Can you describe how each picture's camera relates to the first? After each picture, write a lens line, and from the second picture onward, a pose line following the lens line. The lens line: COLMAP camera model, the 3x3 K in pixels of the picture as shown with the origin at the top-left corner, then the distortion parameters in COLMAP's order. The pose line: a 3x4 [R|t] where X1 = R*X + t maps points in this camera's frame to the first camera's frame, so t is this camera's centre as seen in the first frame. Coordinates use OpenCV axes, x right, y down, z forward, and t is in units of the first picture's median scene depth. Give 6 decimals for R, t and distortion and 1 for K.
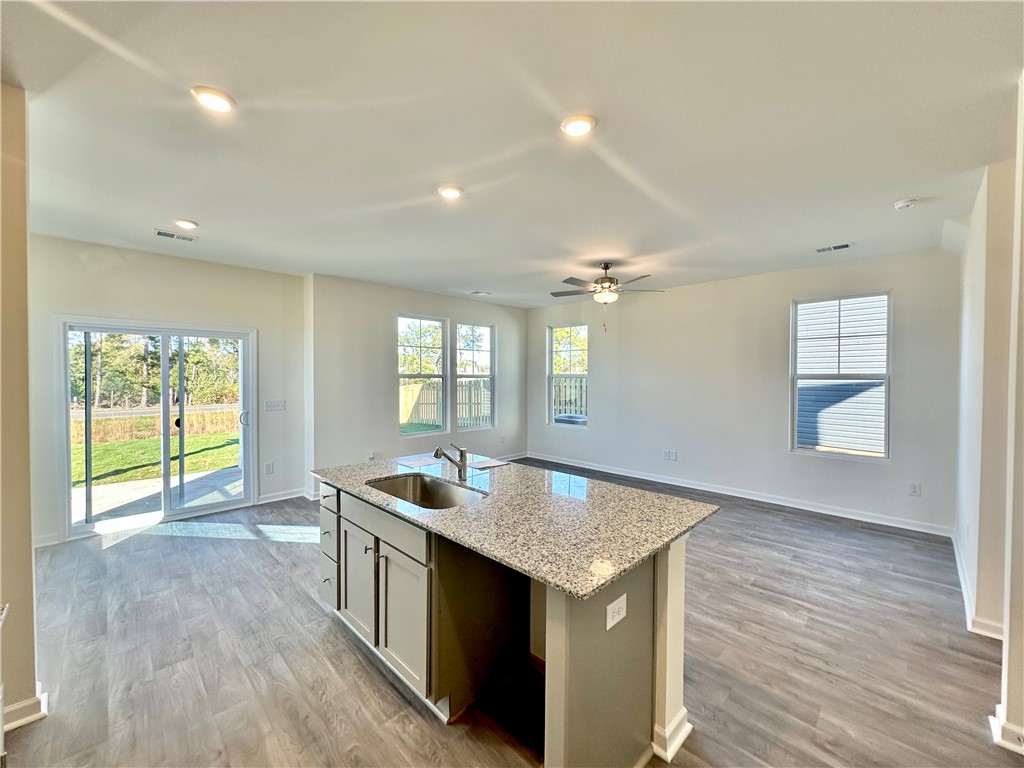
lens RADIAL K [[411.5, 0, 509.4], [0, 411.5, 385.1], [0, 0, 1]] dist [-0.003630, 0.000796]
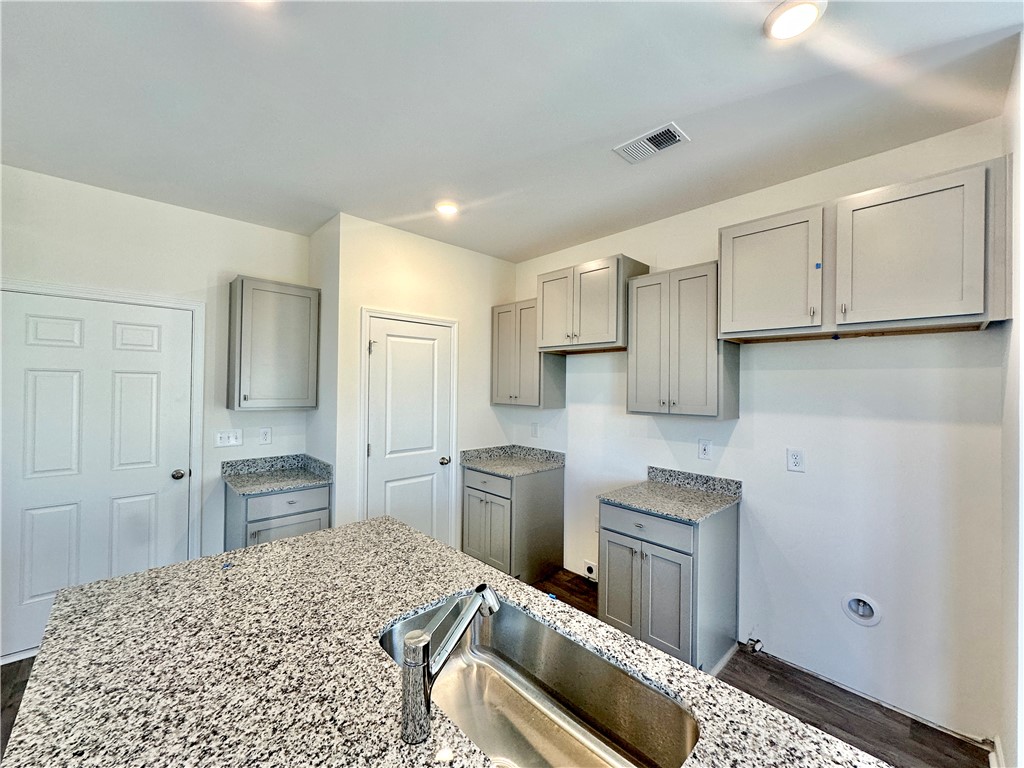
lens RADIAL K [[411.5, 0, 511.5], [0, 411.5, 383.0], [0, 0, 1]] dist [-0.003630, 0.000796]
pose [[-0.999529, -0.013624, 0.027486, -0.268578], [-0.013342, 0.999857, 0.010421, -0.066191], [-0.027624, 0.010049, -0.999568, 1.826125]]
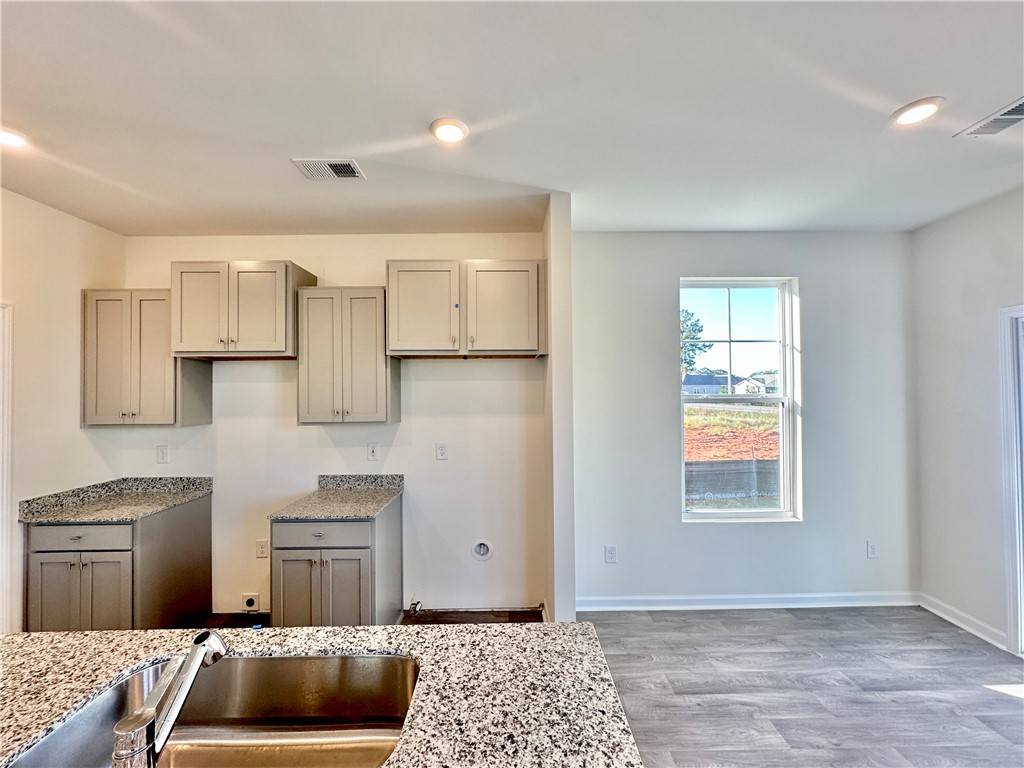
lens RADIAL K [[411.5, 0, 515.2], [0, 411.5, 384.0], [0, 0, 1]] dist [-0.003630, 0.000796]
pose [[-0.697283, -0.004426, -0.716783, -0.130557], [-0.004158, 0.999989, -0.002129, -0.093469], [0.716784, 0.001496, -0.697293, 1.897138]]
